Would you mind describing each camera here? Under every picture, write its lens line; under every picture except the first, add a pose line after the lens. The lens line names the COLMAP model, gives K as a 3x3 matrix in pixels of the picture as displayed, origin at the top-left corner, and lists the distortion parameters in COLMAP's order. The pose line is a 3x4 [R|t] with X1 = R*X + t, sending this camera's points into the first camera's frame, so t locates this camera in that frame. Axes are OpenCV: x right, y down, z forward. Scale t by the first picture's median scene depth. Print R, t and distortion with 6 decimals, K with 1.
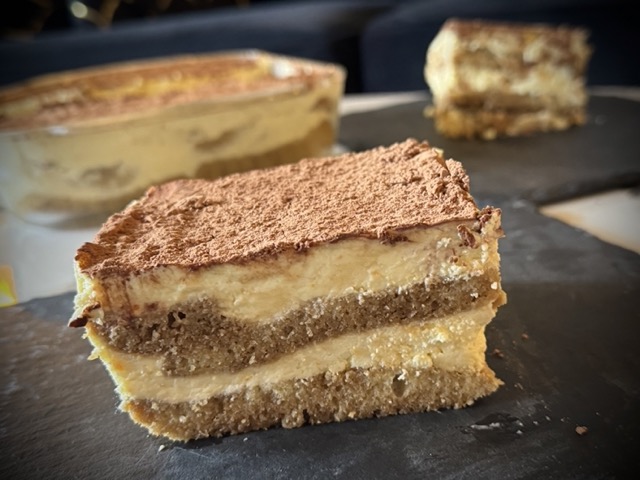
lens RADIAL K [[706.1, 0, 320.0], [0, 706.1, 240.0], [0, 0, 1]] dist [0.140105, -0.001180]
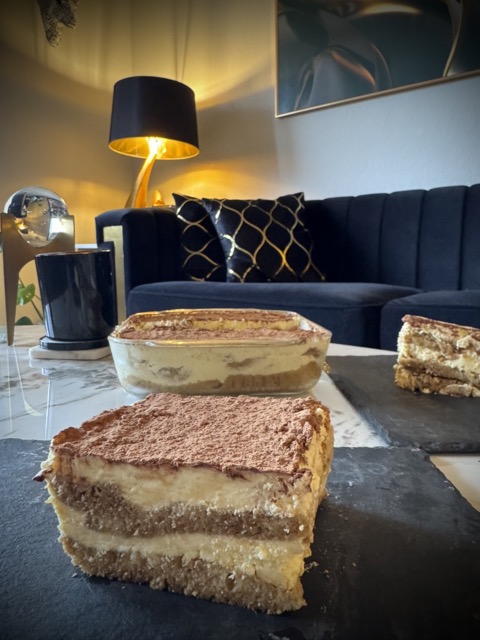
lens RADIAL K [[435.8, 0, 240.0], [0, 435.8, 320.0], [0, 0, 1]] dist [-0.034627, 0.054182]
pose [[0.948143, 0.147671, -0.281456, 0.295021], [-0.204171, 0.961630, -0.183254, -0.133546], [0.243595, 0.231216, 0.941913, 0.105504]]
